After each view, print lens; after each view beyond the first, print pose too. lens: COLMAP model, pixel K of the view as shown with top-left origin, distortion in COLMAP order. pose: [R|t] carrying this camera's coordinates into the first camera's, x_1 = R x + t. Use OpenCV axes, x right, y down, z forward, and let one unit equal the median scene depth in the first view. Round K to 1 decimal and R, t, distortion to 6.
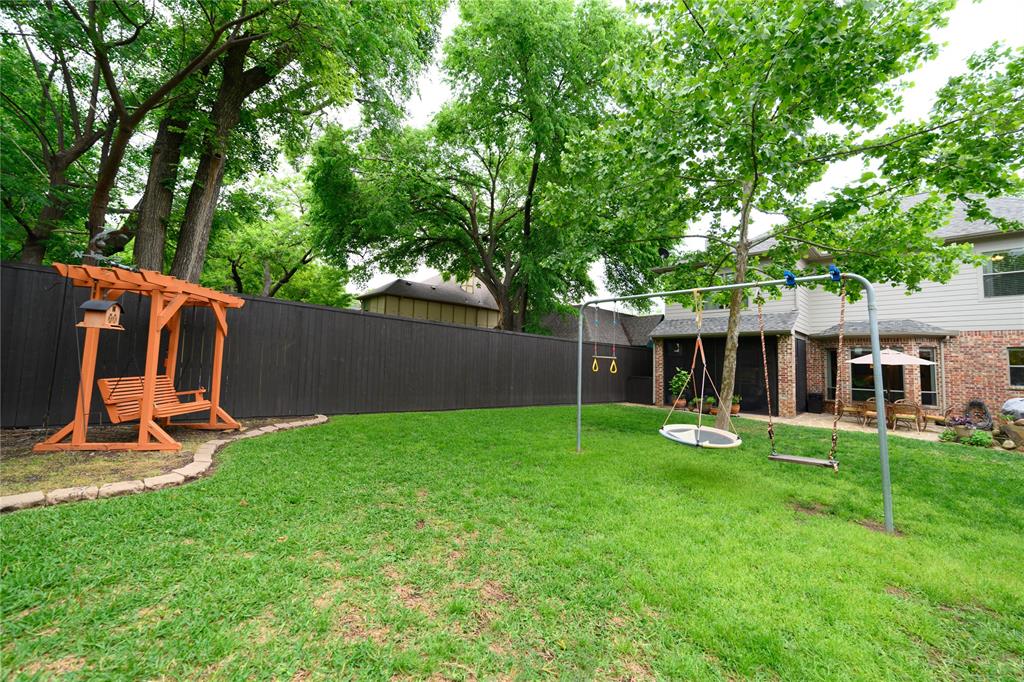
lens RADIAL K [[422.9, 0, 509.6], [0, 422.9, 337.5], [0, 0, 1]] dist [0.000504, 0.008259]
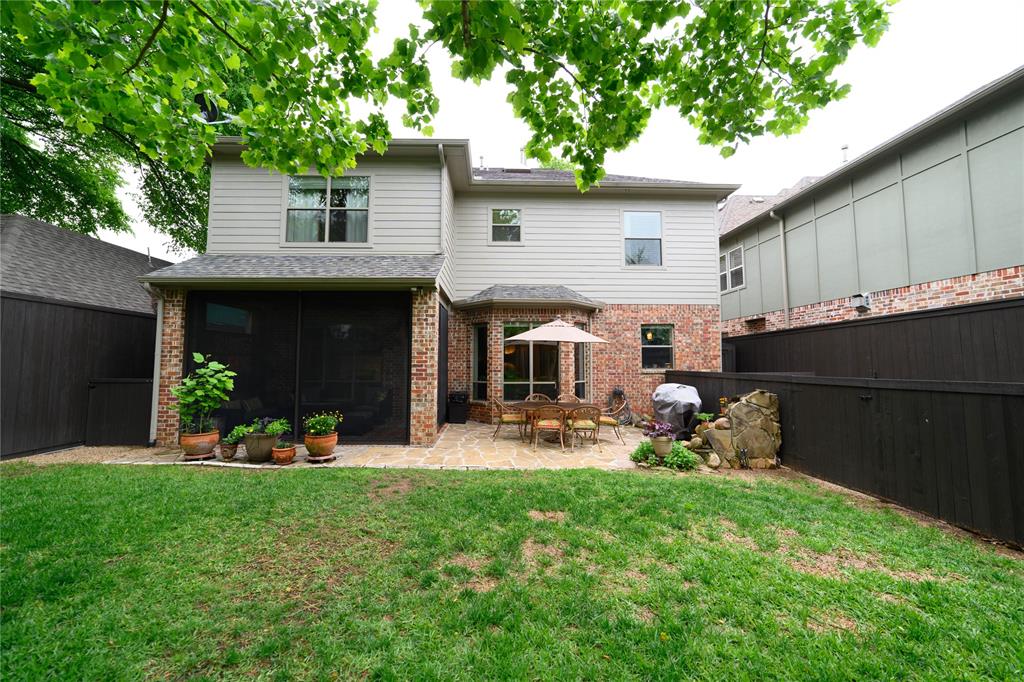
lens RADIAL K [[398.1, 0, 505.3], [0, 398.1, 337.9], [0, 0, 1]] dist [-0.018069, 0.007191]
pose [[0.693522, 0.019429, 0.720174, 0.372081], [-0.028895, 0.999582, 0.000860, 0.052392], [-0.719856, -0.021406, 0.693793, 0.595529]]
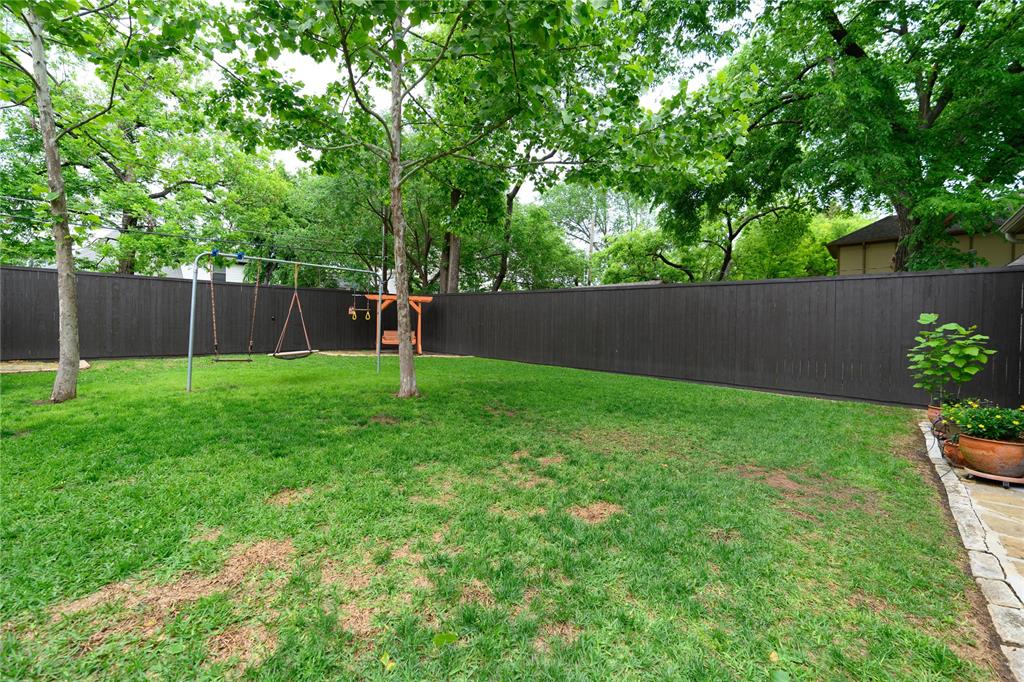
lens RADIAL K [[398.1, 0, 505.3], [0, 398.1, 337.9], [0, 0, 1]] dist [-0.018069, 0.007191]
pose [[0.061221, -0.013984, -0.998026, 0.785412], [0.044832, 0.998931, -0.011246, 0.087360], [0.997117, -0.044055, 0.061783, 0.707232]]
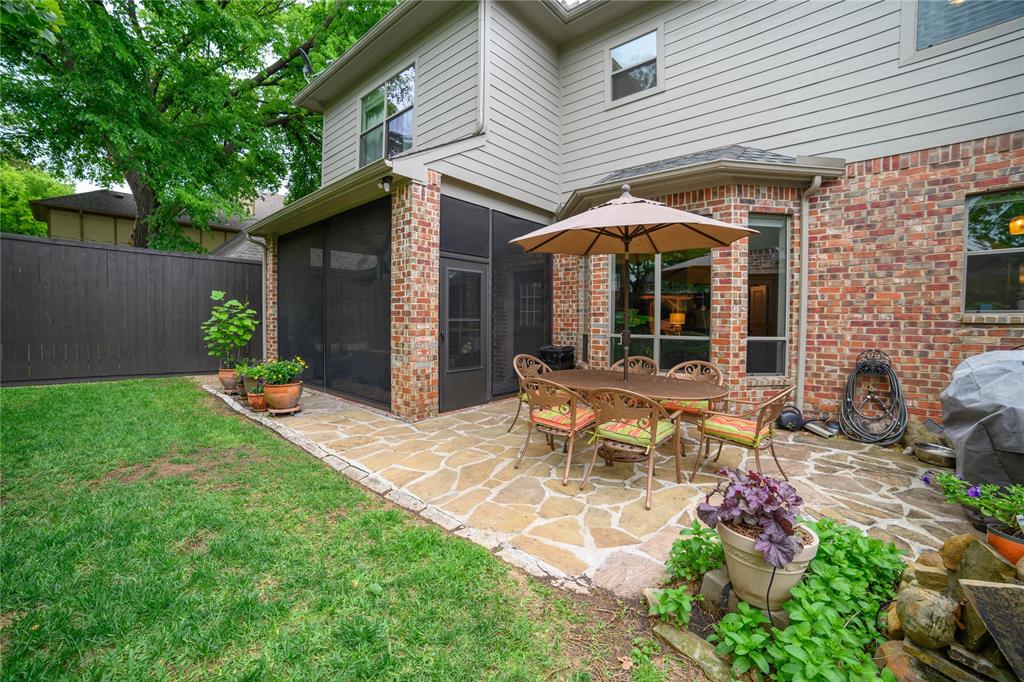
lens RADIAL K [[411.0, 0, 510.7], [0, 411.0, 334.0], [0, 0, 1]] dist [-0.094843, 0.030768]
pose [[0.997695, -0.020540, 0.064668, 0.732031], [0.014049, 0.994961, 0.099272, 0.086662], [-0.066382, -0.098135, 0.992957, 0.670247]]
